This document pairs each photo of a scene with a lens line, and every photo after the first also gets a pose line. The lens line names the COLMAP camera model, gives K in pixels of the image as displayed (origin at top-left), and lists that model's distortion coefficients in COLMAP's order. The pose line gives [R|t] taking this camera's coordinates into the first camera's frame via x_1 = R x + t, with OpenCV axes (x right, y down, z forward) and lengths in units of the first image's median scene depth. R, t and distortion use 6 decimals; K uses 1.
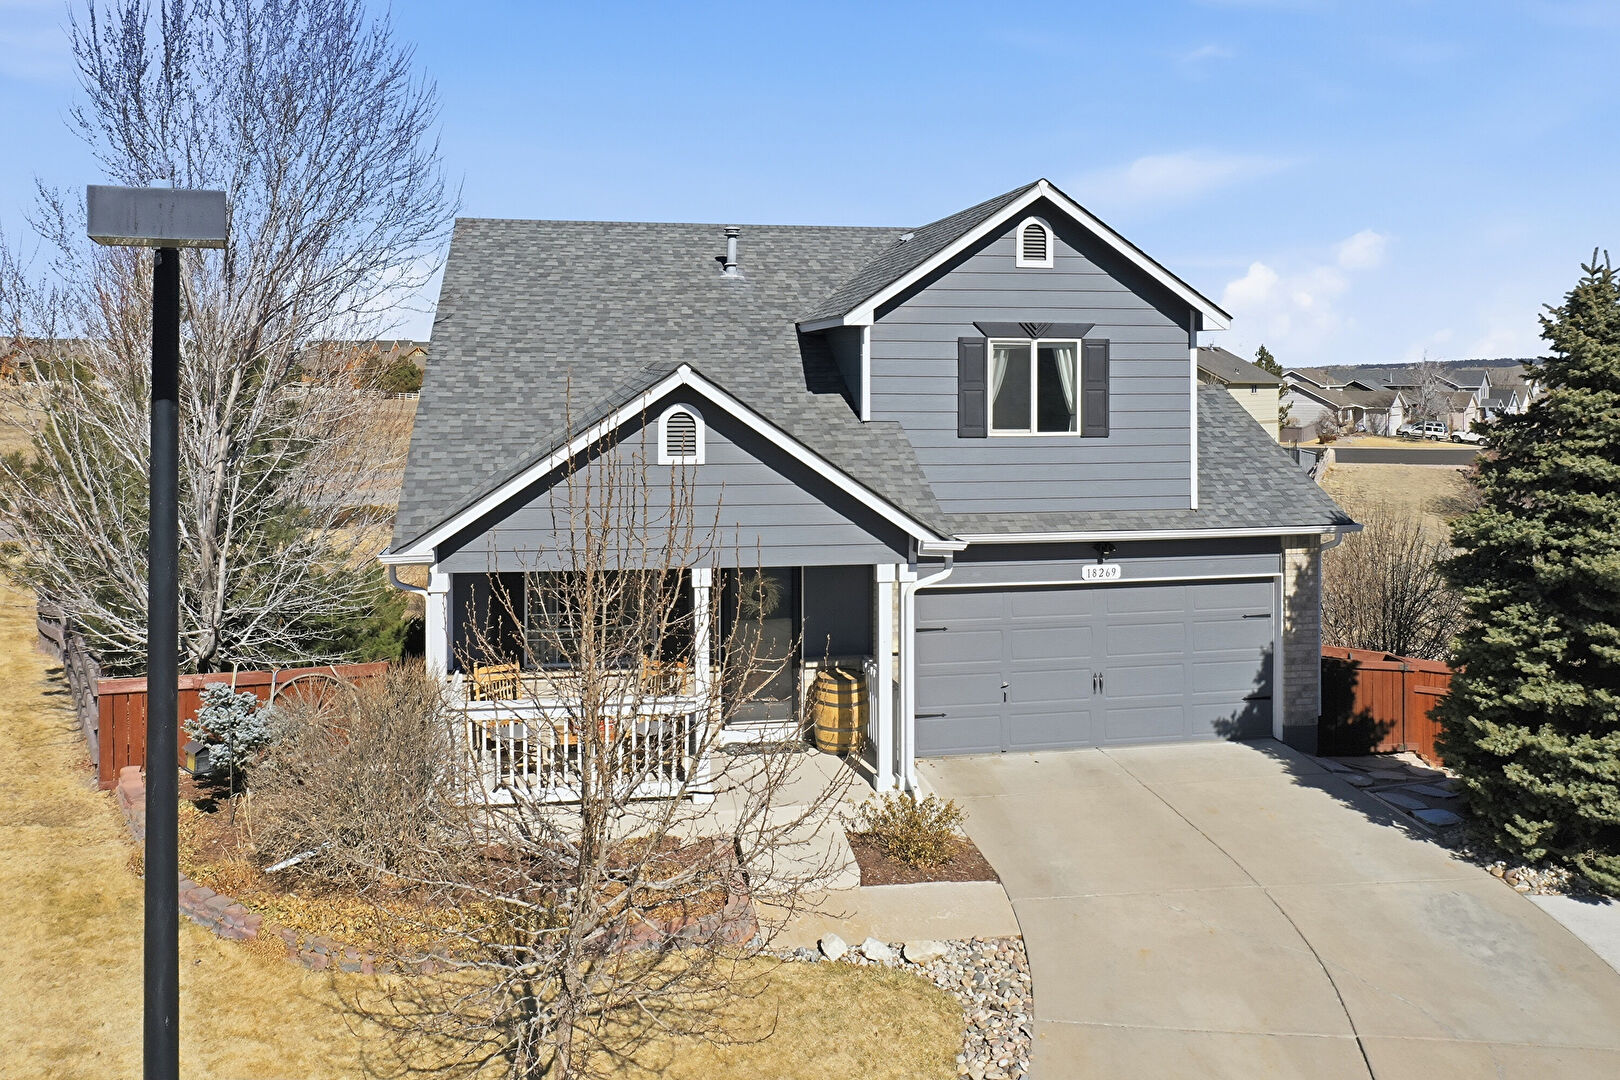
lens RADIAL K [[1317.4, 0, 811.8], [0, 1317.4, 379.8], [0, 0, 1]] dist [-0.015533, -0.004011]
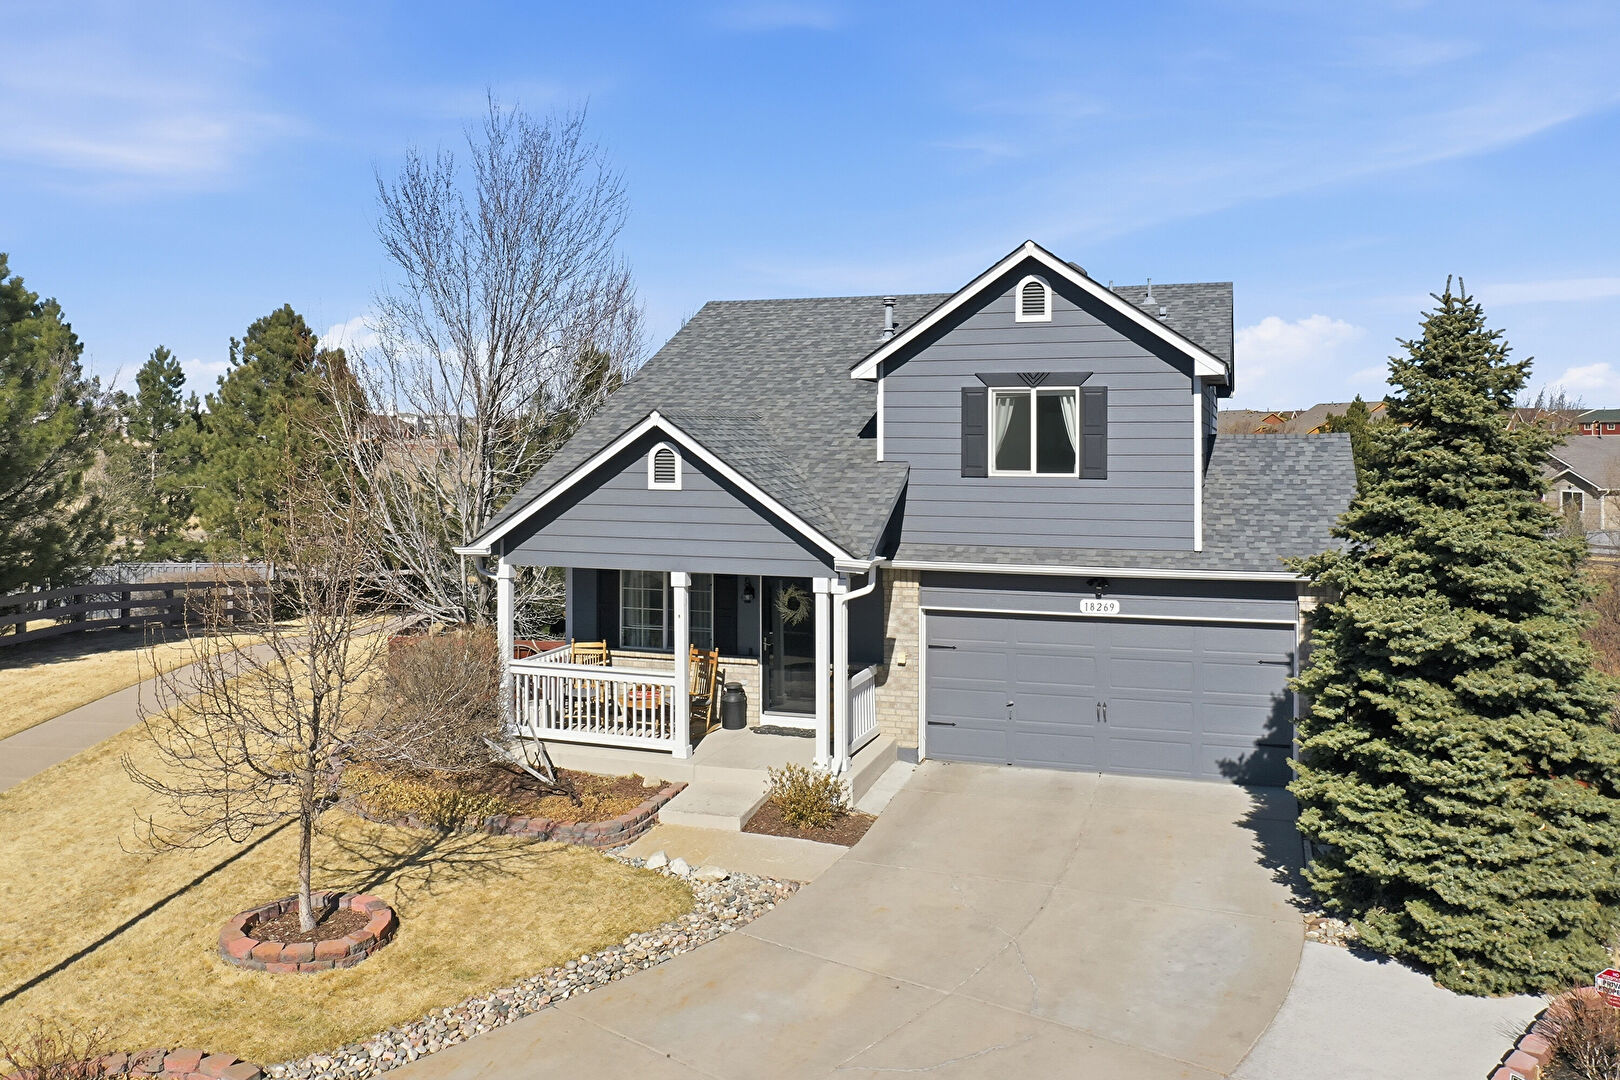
lens RADIAL K [[1289.7, 0, 810.6], [0, 1289.7, 445.6], [0, 0, 1]] dist [-0.017942, -0.006591]
pose [[0.871618, 0.001763, -0.490182, 0.536178], [-0.002632, 0.999996, -0.001084, 0.018793], [0.490178, 0.002235, 0.871620, -0.018145]]
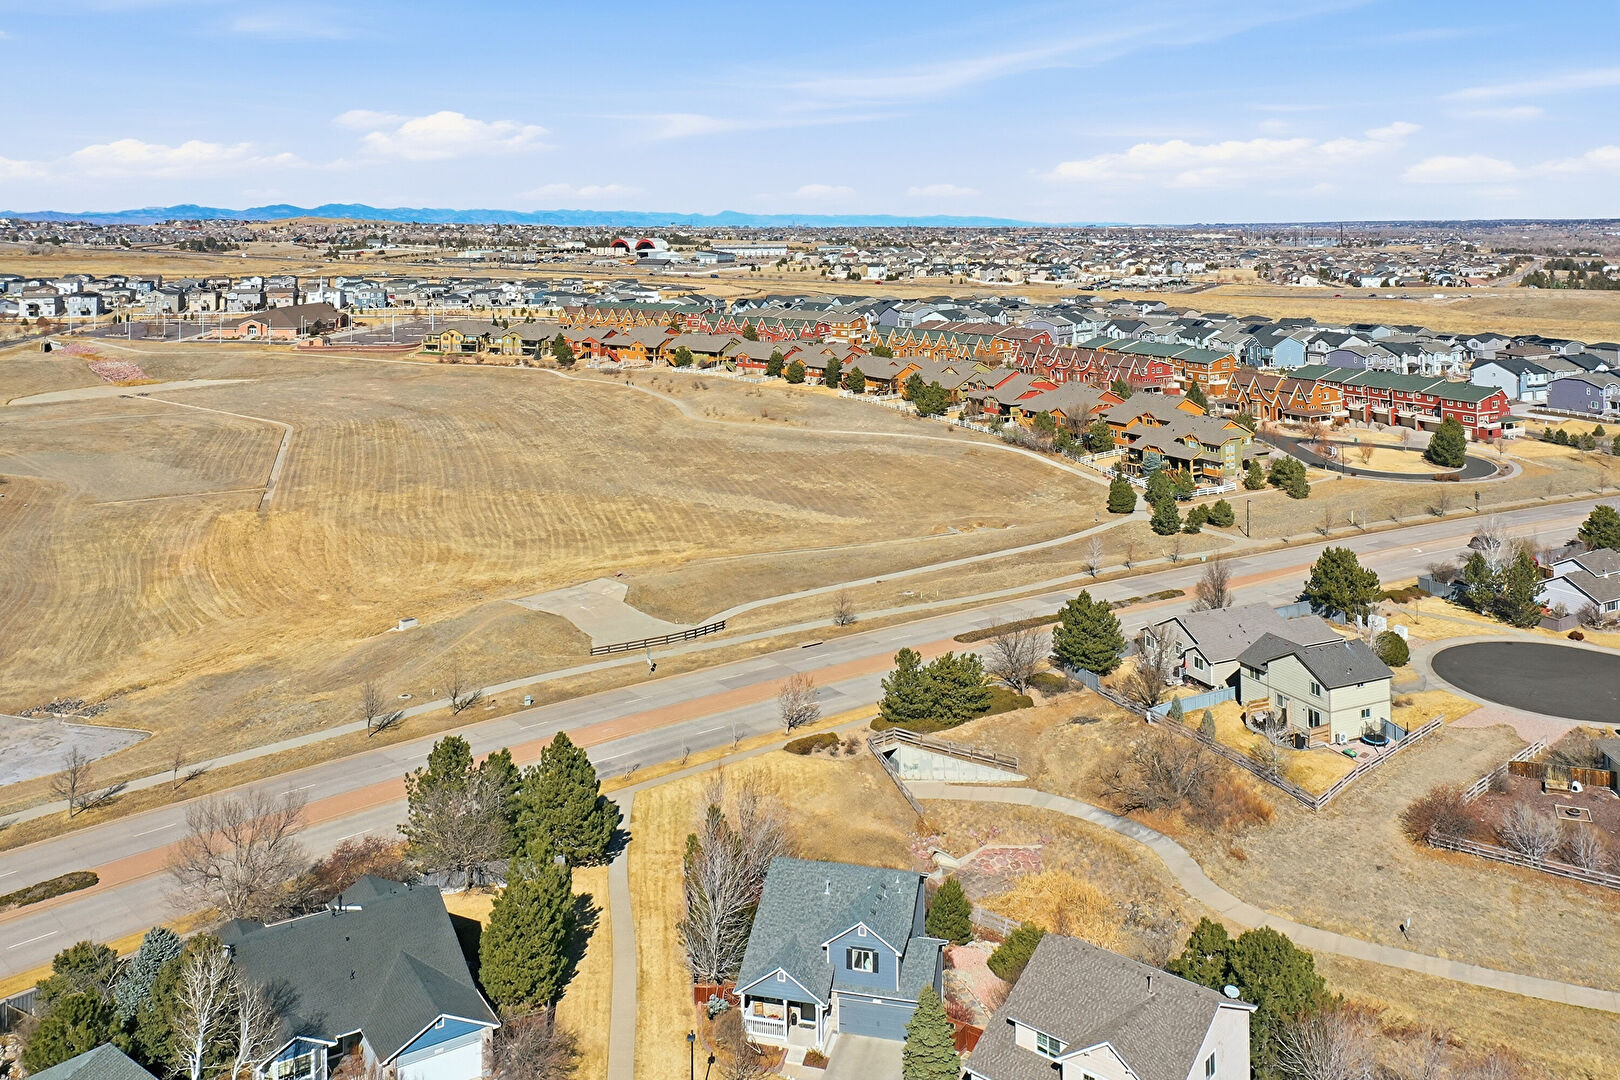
lens RADIAL K [[1277.3, 0, 808.9], [0, 1277.3, 233.9], [0, 0, 1]] dist [-0.004580, -0.011202]
pose [[0.906160, -0.016932, -0.422596, 2.048889], [0.006322, 0.999629, -0.026496, -2.588210], [0.422888, 0.021338, 0.905931, -3.450113]]
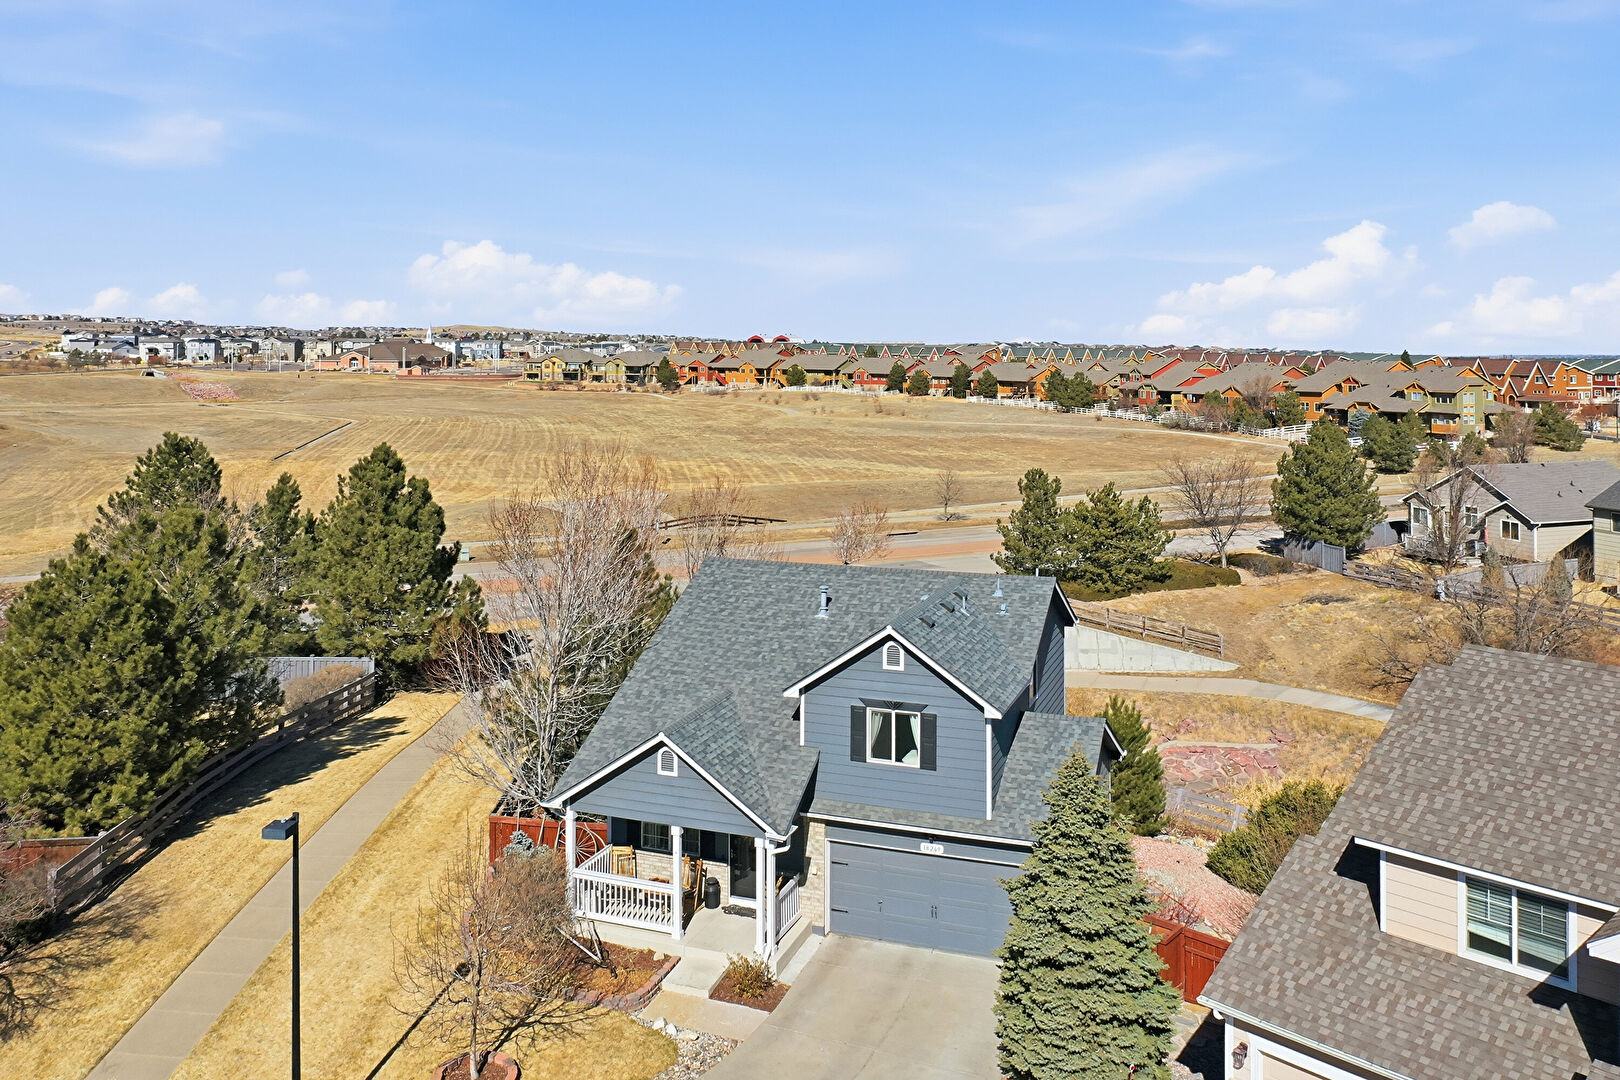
lens RADIAL K [[1303.3, 0, 810.5], [0, 1303.3, 340.0], [0, 0, 1]] dist [-0.011062, -0.009867]
pose [[0.857272, -0.005808, -0.514831, 0.989548], [-0.003784, 0.999838, -0.017581, -0.503295], [0.514850, 0.017020, 0.857111, -0.575120]]
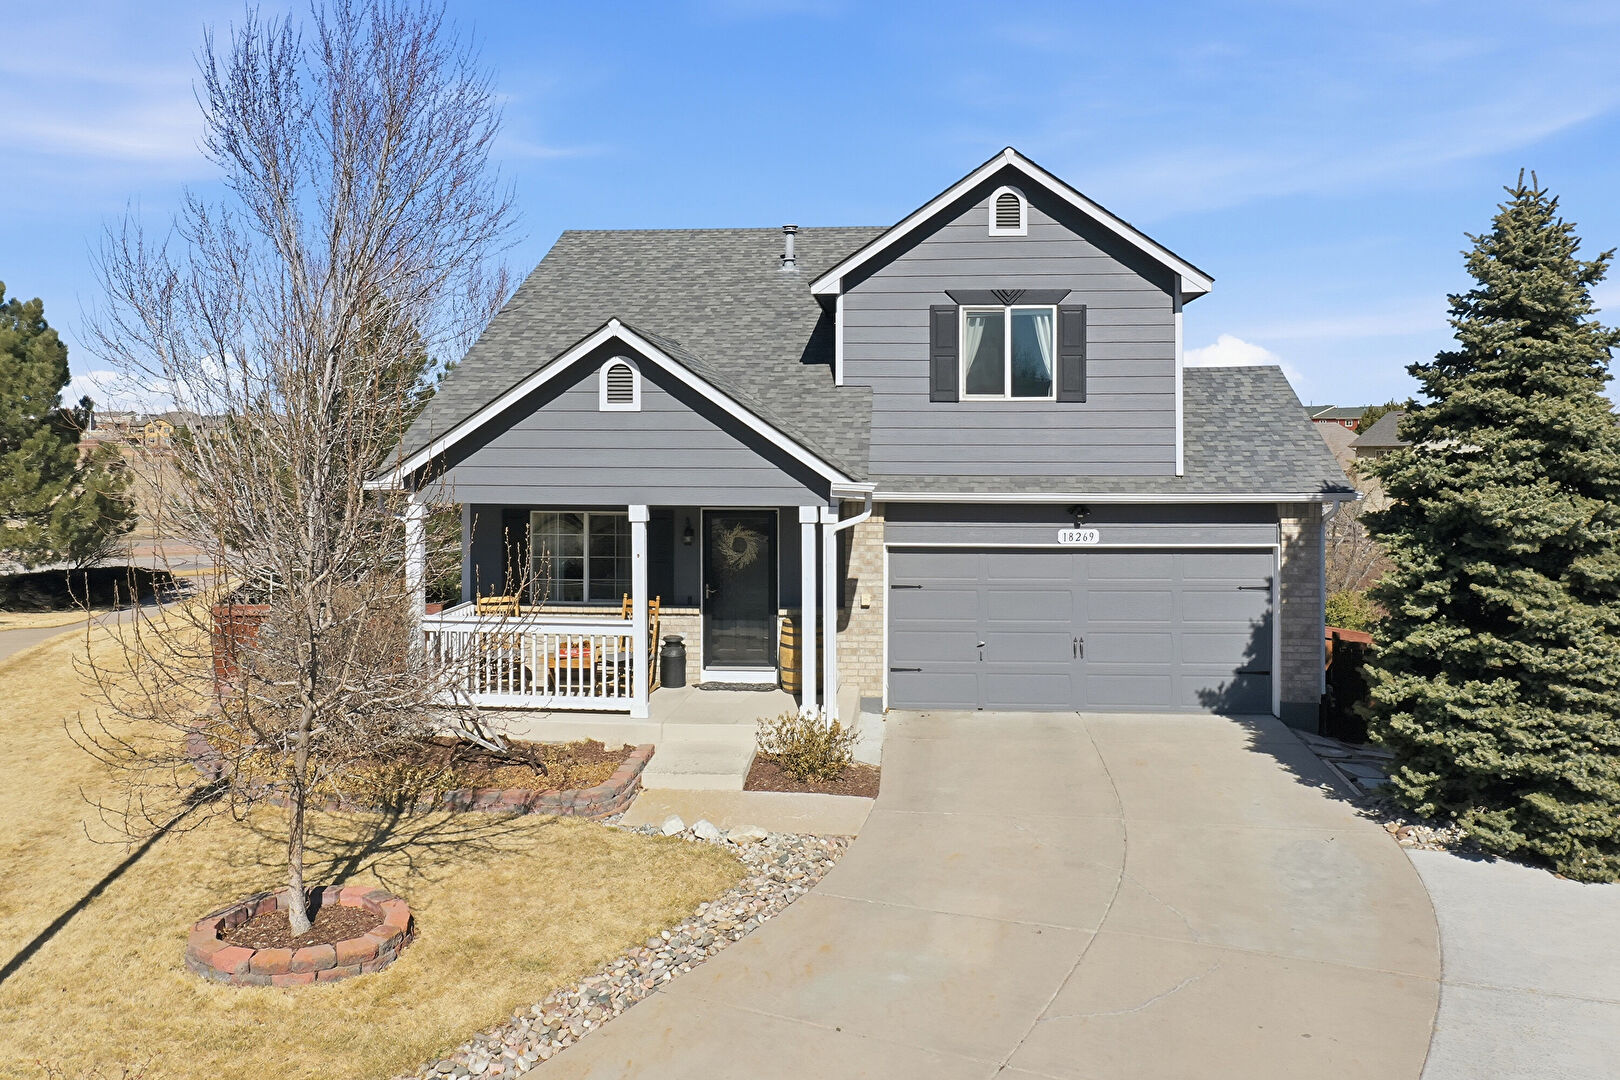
lens RADIAL K [[1314.7, 0, 811.4], [0, 1314.7, 445.3], [0, 0, 1]] dist [-0.014852, -0.013047]
pose [[0.963907, 0.000097, -0.266238, 0.296772], [-0.000533, 0.999999, -0.001566, 0.079814], [0.266238, 0.001651, 0.963906, -0.023771]]
